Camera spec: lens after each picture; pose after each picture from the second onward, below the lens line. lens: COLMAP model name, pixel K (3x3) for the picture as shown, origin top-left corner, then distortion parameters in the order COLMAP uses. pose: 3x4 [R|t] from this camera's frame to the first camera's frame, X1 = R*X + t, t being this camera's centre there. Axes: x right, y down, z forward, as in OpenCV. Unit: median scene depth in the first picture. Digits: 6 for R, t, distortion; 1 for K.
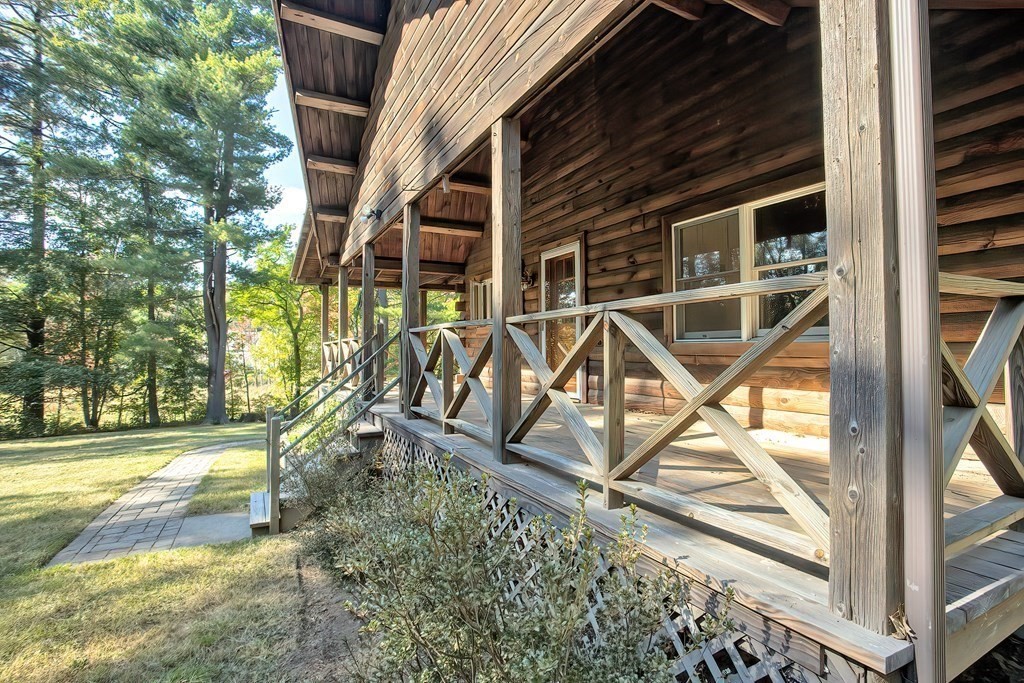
lens RADIAL K [[500.9, 0, 510.9], [0, 500.9, 336.0], [0, 0, 1]] dist [-0.063936, 0.023524]
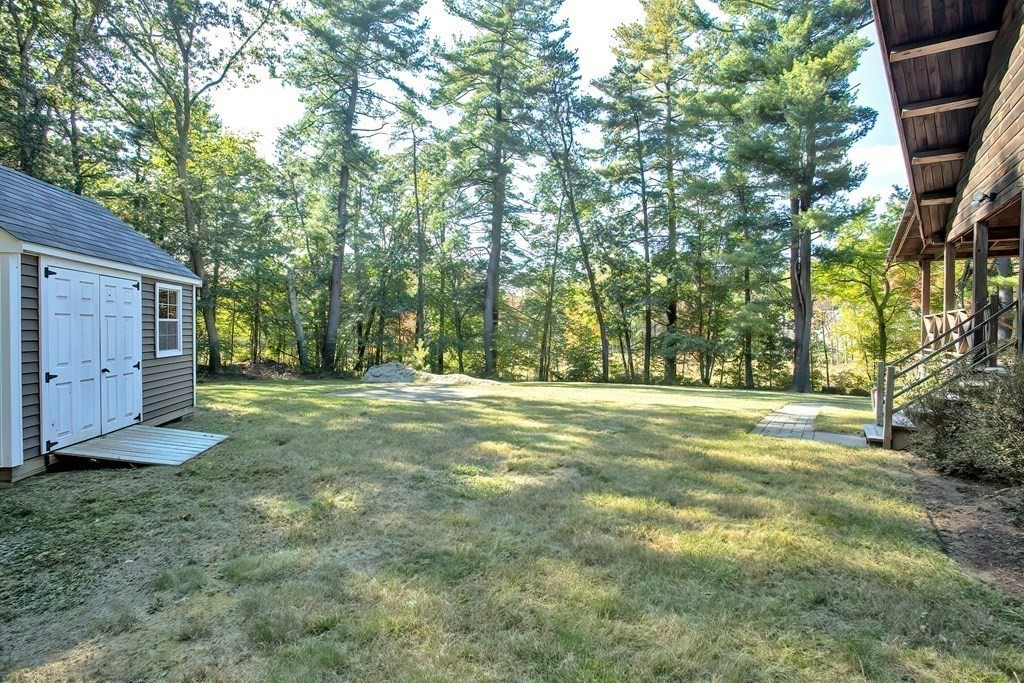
lens RADIAL K [[500.9, 0, 510.9], [0, 500.9, 336.0], [0, 0, 1]] dist [-0.063936, 0.023524]
pose [[0.497627, 0.022531, -0.867098, 0.037448], [0.013644, 0.999336, 0.033798, 0.004737], [0.867284, -0.028650, 0.496989, -0.131823]]
